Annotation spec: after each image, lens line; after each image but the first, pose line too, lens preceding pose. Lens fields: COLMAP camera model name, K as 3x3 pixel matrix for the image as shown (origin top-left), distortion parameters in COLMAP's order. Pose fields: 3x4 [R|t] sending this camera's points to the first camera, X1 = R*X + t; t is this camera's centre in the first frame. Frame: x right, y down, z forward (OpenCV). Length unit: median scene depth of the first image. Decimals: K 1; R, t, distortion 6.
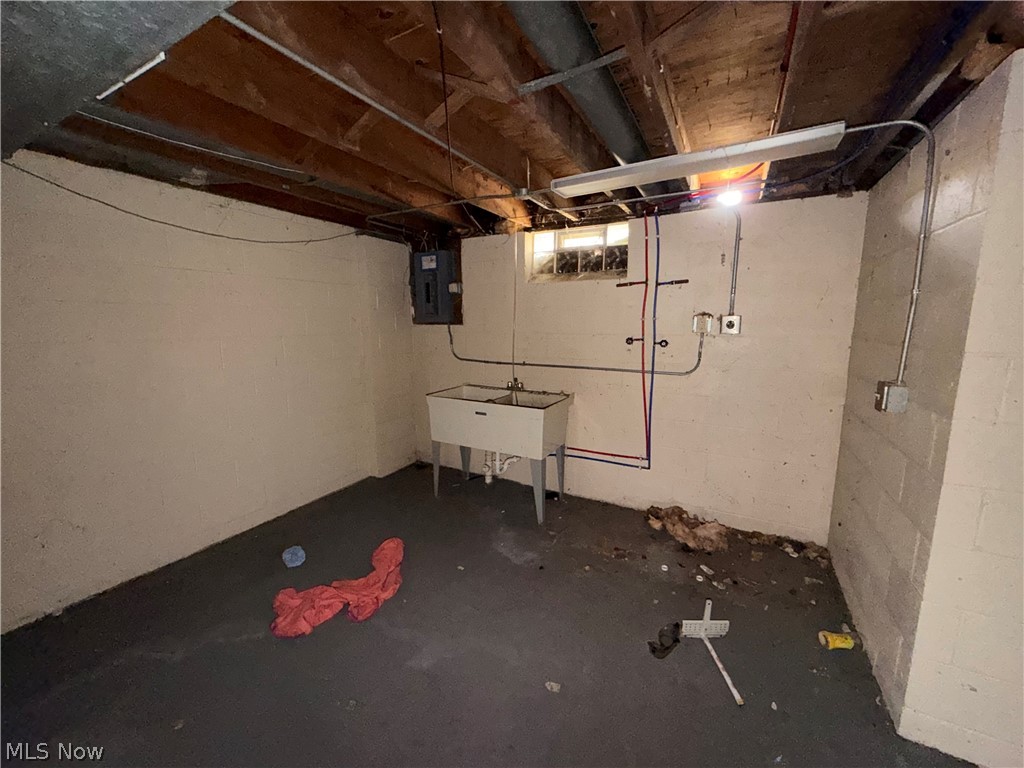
lens RADIAL K [[409.1, 0, 507.8], [0, 409.1, 385.1], [0, 0, 1]] dist [-0.002251, 0.000064]
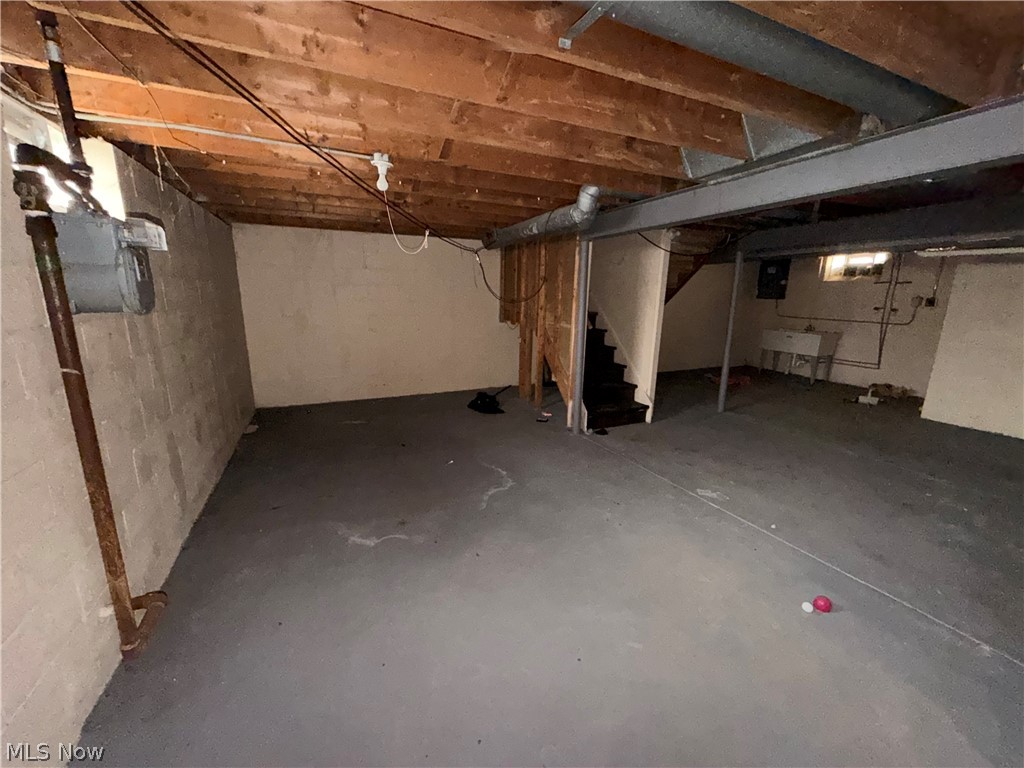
lens RADIAL K [[409.1, 0, 507.5], [0, 409.1, 381.6], [0, 0, 1]] dist [-0.002251, 0.000064]
pose [[0.793170, 0.145365, -0.591397, 0.068392], [-0.115153, 0.989375, 0.088746, 0.268586], [0.598015, -0.002289, 0.801482, -1.668518]]
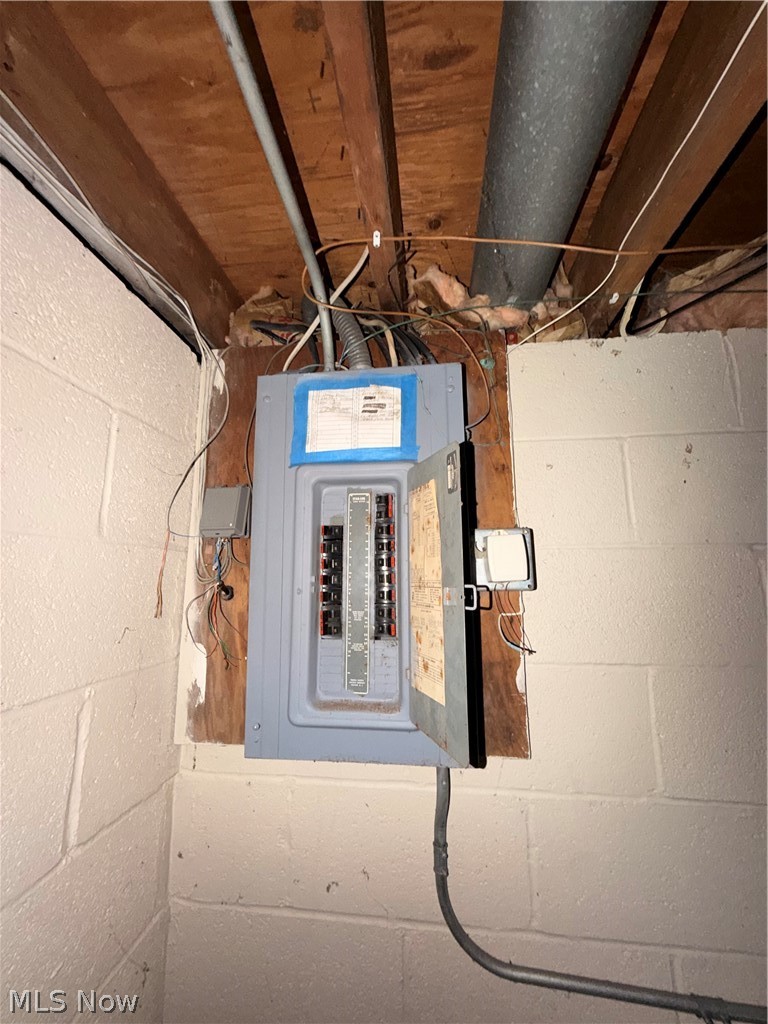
lens RADIAL K [[409.1, 0, 382.7], [0, 409.1, 511.8], [0, 0, 1]] dist [-0.002251, 0.000064]
pose [[0.930025, 0.061935, 0.362240, -0.255653], [0.056655, 0.949749, -0.307842, -0.210965], [-0.363103, 0.306824, 0.879782, 0.879873]]
